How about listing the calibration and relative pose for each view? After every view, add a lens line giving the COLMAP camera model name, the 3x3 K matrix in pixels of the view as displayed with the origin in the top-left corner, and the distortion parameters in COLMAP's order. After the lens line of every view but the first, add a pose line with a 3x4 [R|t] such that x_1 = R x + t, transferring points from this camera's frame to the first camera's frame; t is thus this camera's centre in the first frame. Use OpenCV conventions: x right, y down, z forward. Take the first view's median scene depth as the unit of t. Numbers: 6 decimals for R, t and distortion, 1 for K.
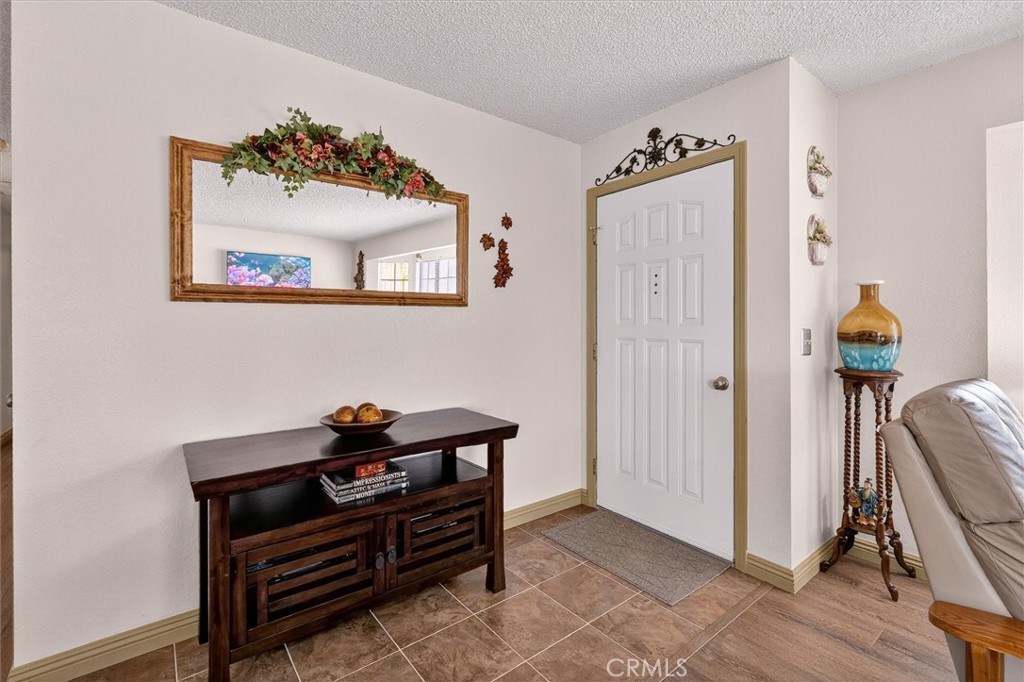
lens RADIAL K [[450.8, 0, 488.4], [0, 450.8, 322.6], [0, 0, 1]] dist [-0.000132, -0.000469]
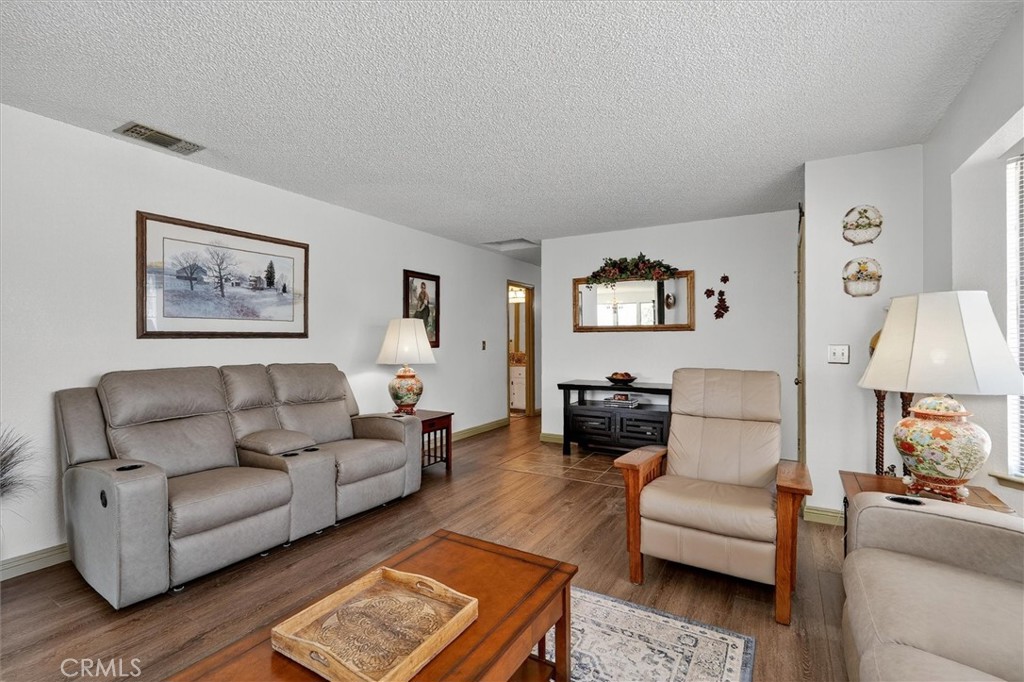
lens RADIAL K [[450.8, 0, 512.4], [0, 450.8, 343.3], [0, 0, 1]] dist [-0.000132, -0.000469]
pose [[0.386496, -0.000478, -0.922291, 1.610092], [-0.008812, 0.999952, -0.004211, 0.035256], [0.922249, 0.009755, 0.386474, -0.462088]]
